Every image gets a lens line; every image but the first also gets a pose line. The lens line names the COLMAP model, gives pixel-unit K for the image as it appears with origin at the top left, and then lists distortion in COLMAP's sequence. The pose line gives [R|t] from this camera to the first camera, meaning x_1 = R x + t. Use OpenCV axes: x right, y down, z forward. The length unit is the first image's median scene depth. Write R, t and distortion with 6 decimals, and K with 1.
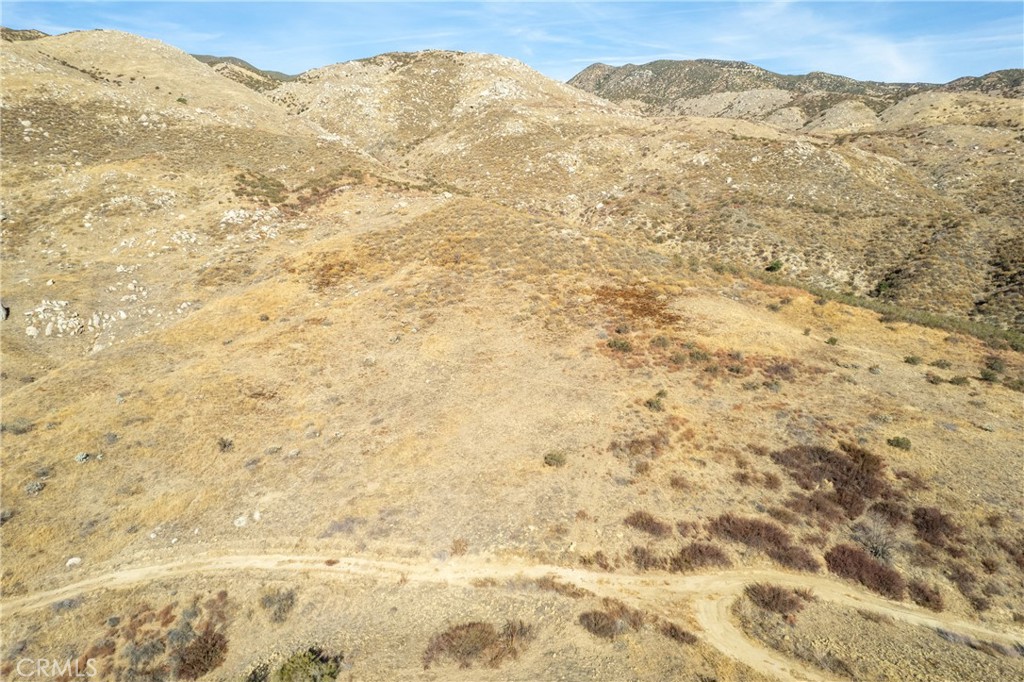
lens RADIAL K [[655.2, 0, 512.1], [0, 655.2, 341.5], [0, 0, 1]] dist [-0.076357, 0.071562]
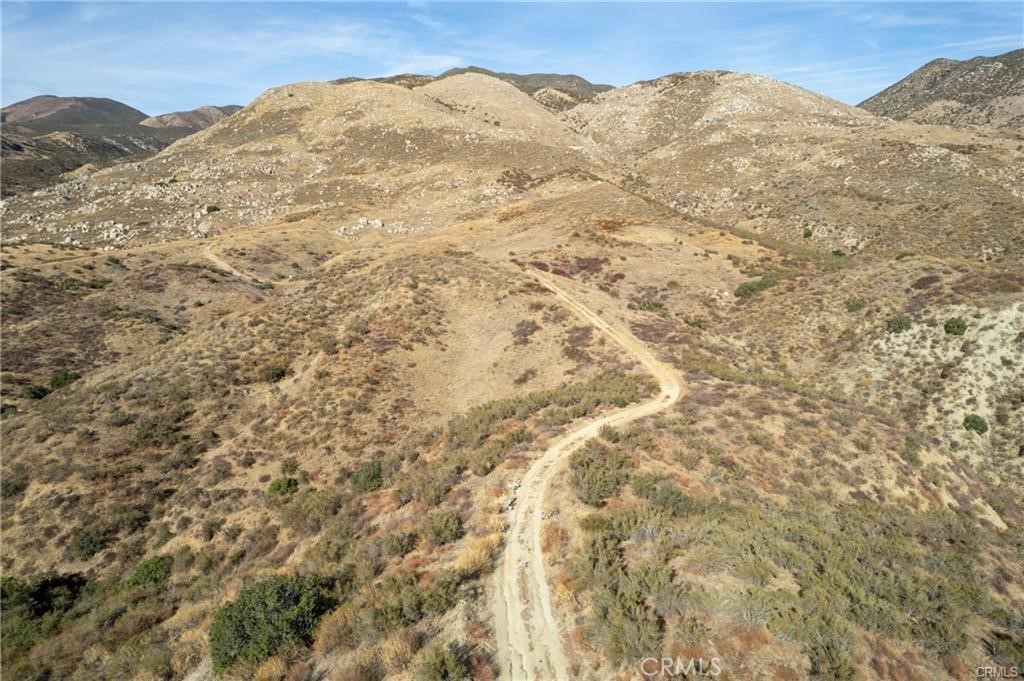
lens RADIAL K [[655.2, 0, 510.0], [0, 655.2, 343.7], [0, 0, 1]] dist [-0.076357, 0.071562]
pose [[0.879768, 0.122360, -0.459386, 0.341473], [-0.124071, 0.991917, 0.026595, 0.115236], [0.458927, 0.033599, 0.887838, -0.395003]]
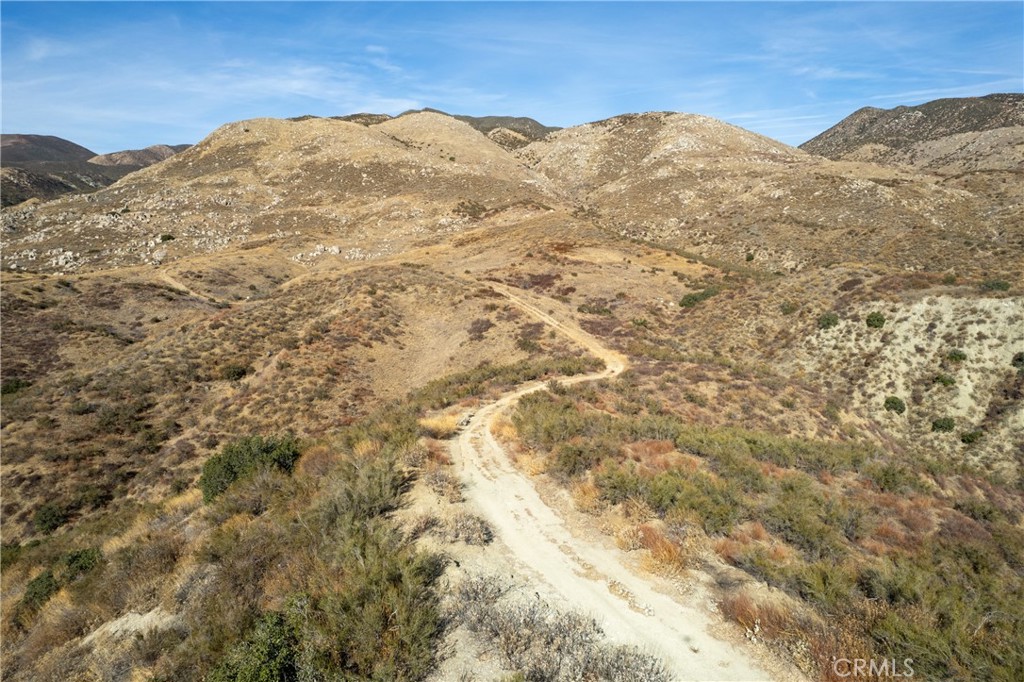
lens RADIAL K [[655.2, 0, 510.3], [0, 655.2, 344.3], [0, 0, 1]] dist [-0.076357, 0.071562]
pose [[0.909540, 0.084946, -0.406843, 0.353473], [-0.110639, 0.993055, -0.040002, 0.140506], [0.400620, 0.081396, 0.912622, -0.409343]]
